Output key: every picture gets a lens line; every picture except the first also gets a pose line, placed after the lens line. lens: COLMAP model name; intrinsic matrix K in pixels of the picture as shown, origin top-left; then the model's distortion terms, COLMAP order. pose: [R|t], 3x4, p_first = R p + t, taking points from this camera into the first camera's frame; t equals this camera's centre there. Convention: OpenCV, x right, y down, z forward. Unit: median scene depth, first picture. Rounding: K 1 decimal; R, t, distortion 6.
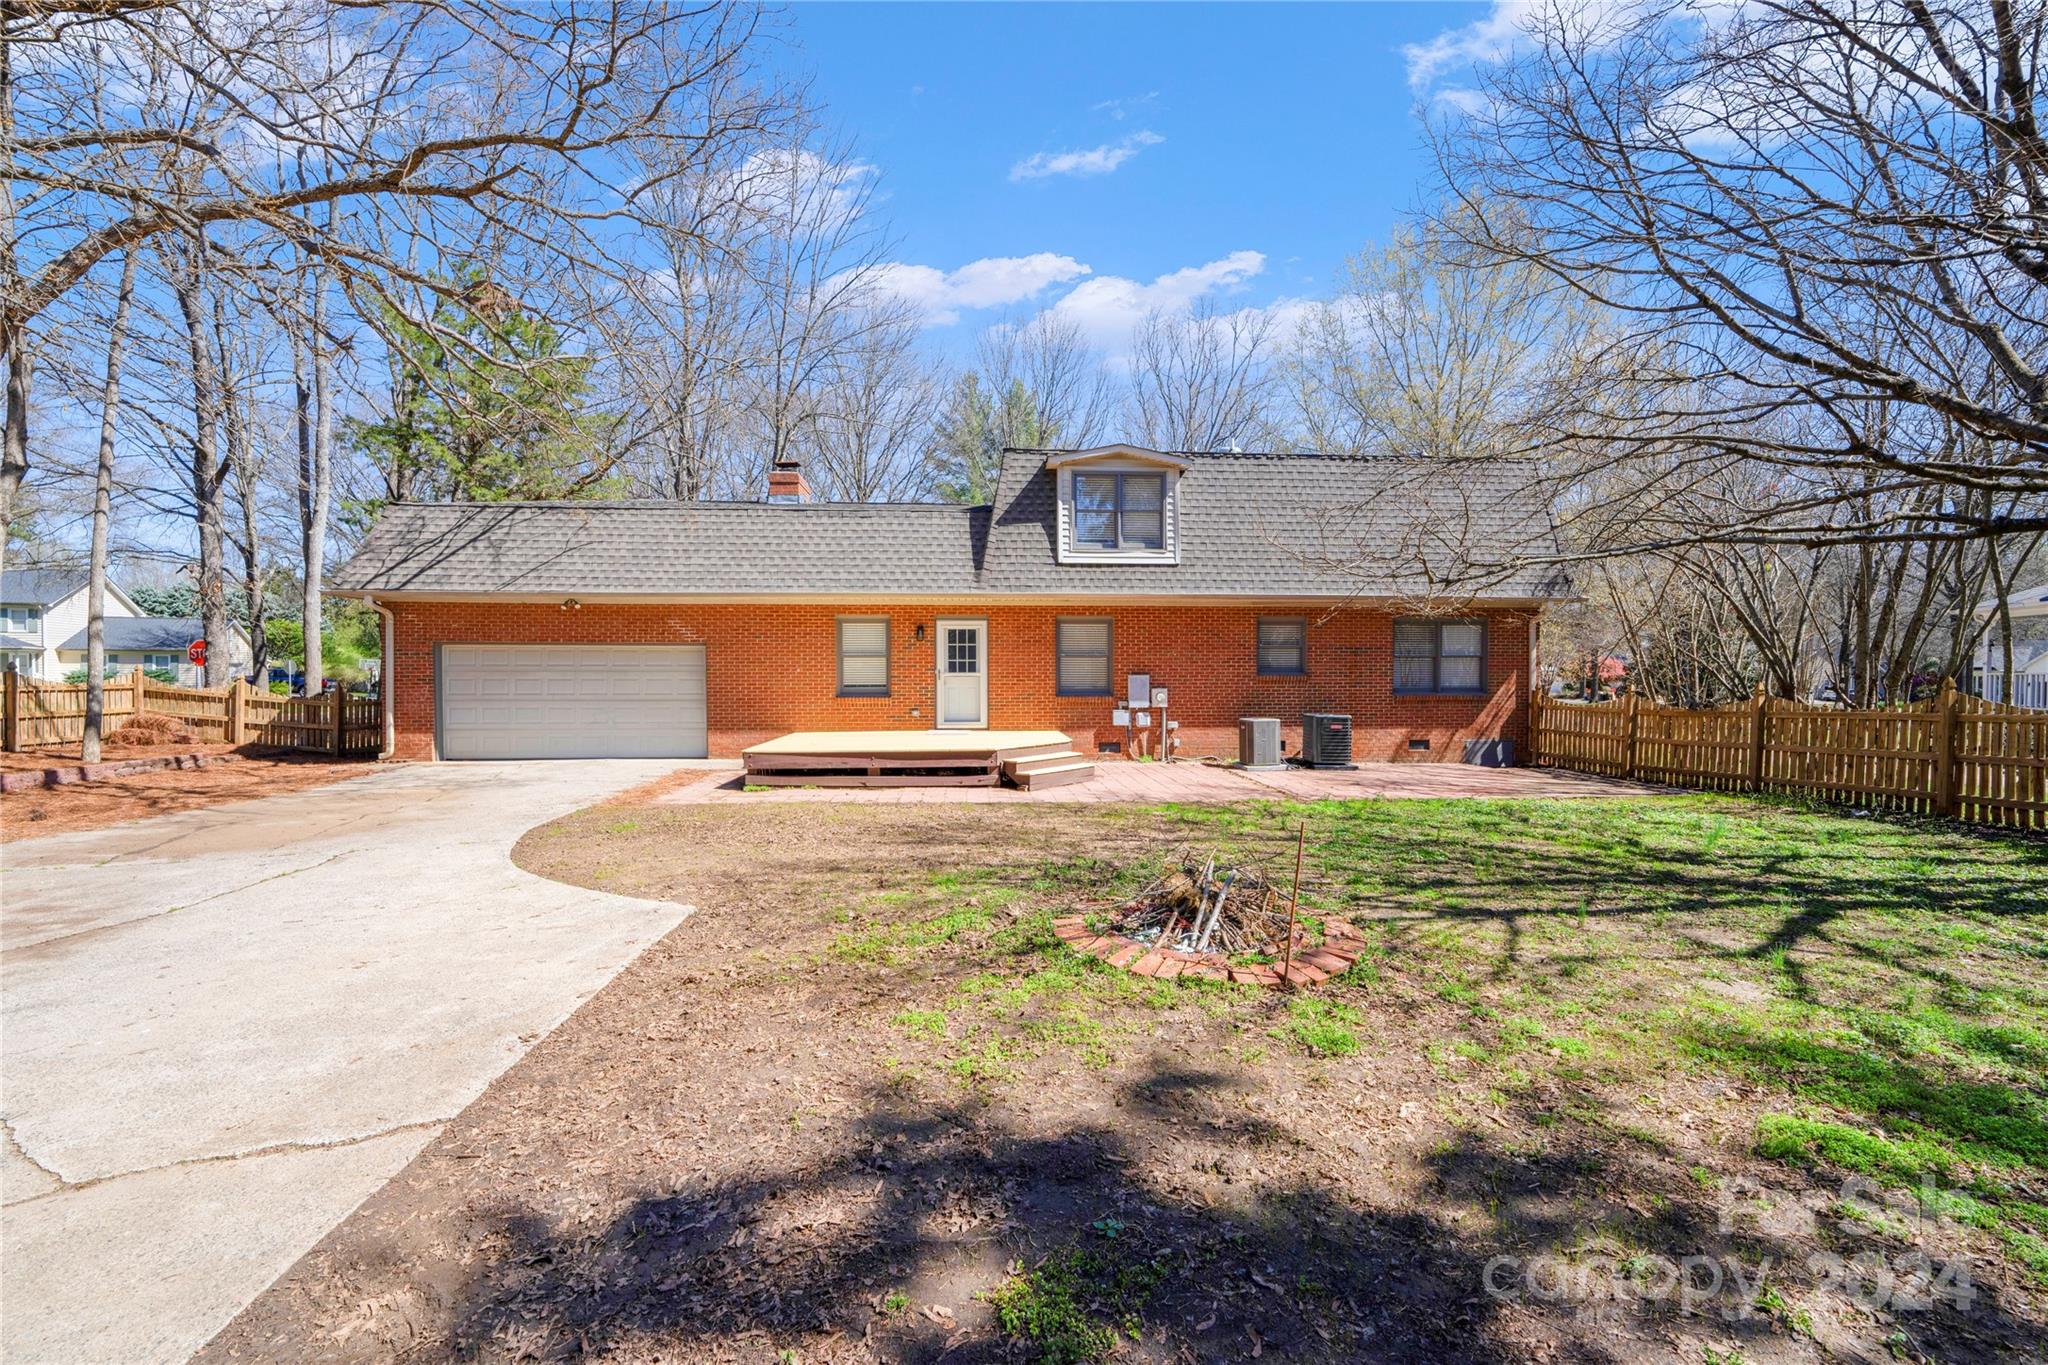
lens RADIAL K [[832.9, 0, 1040.3], [0, 832.9, 688.3], [0, 0, 1]] dist [-0.009587, -0.001122]
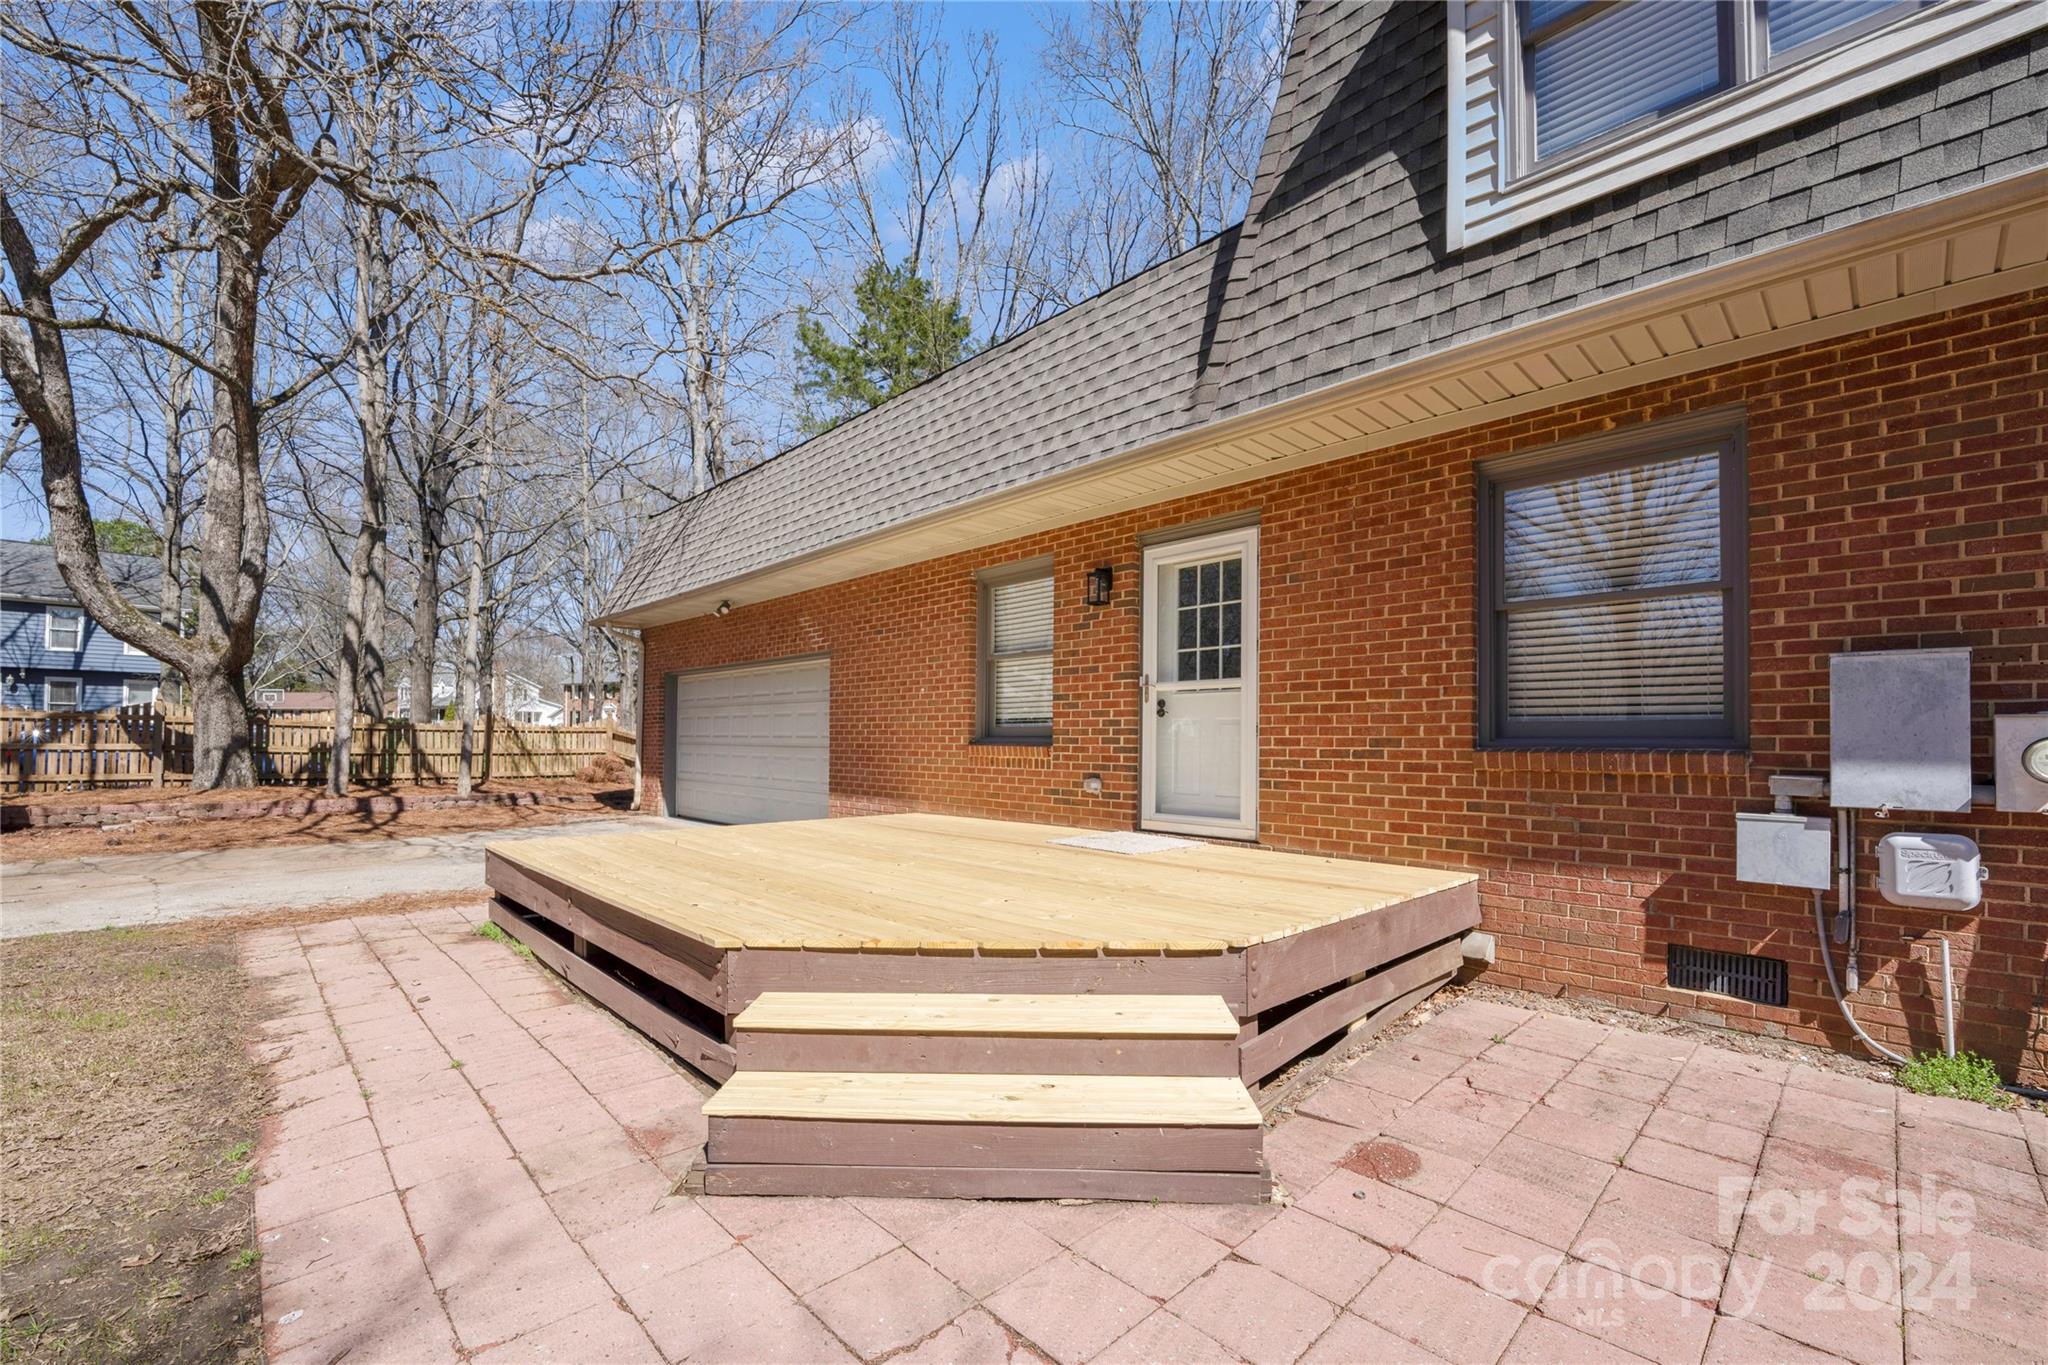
lens RADIAL K [[832.9, 0, 1032.2], [0, 832.9, 725.0], [0, 0, 1]] dist [-0.009587, -0.001122]
pose [[0.648862, -0.009038, -0.760853, 0.134753], [-0.018339, 0.999453, -0.027512, 0.011945], [0.760685, 0.031805, 0.648341, 0.709498]]
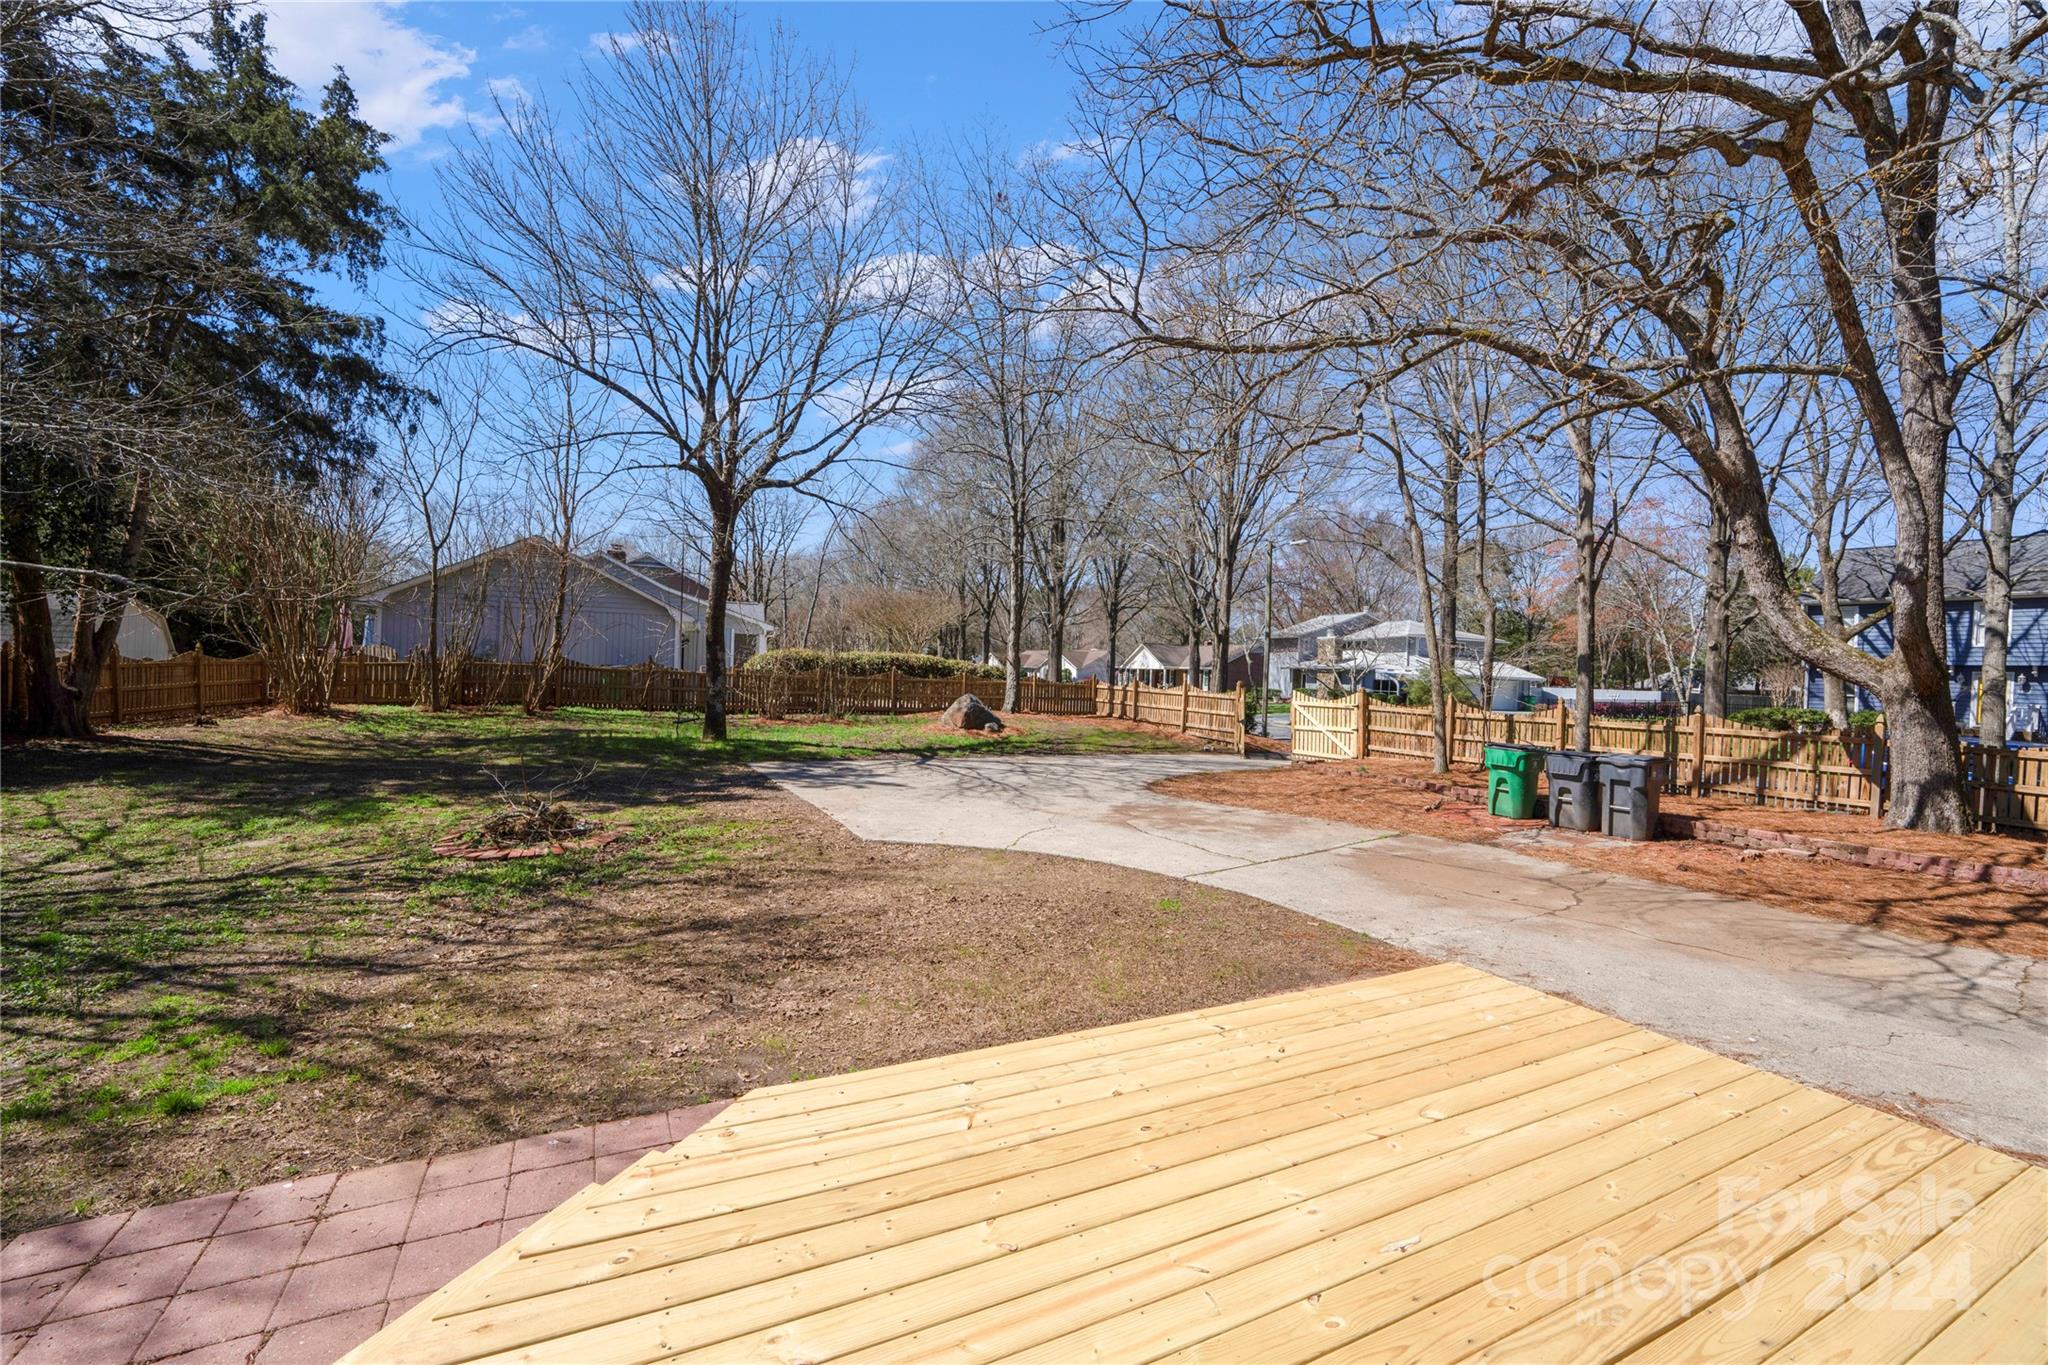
lens RADIAL K [[832.9, 0, 1031.8], [0, 832.9, 682.9], [0, 0, 1]] dist [-0.009587, -0.001122]
pose [[-0.914398, -0.031588, -0.403583, -0.029218], [-0.045379, 0.998666, 0.024649, -0.038842], [0.402265, 0.040853, -0.914611, 0.951654]]
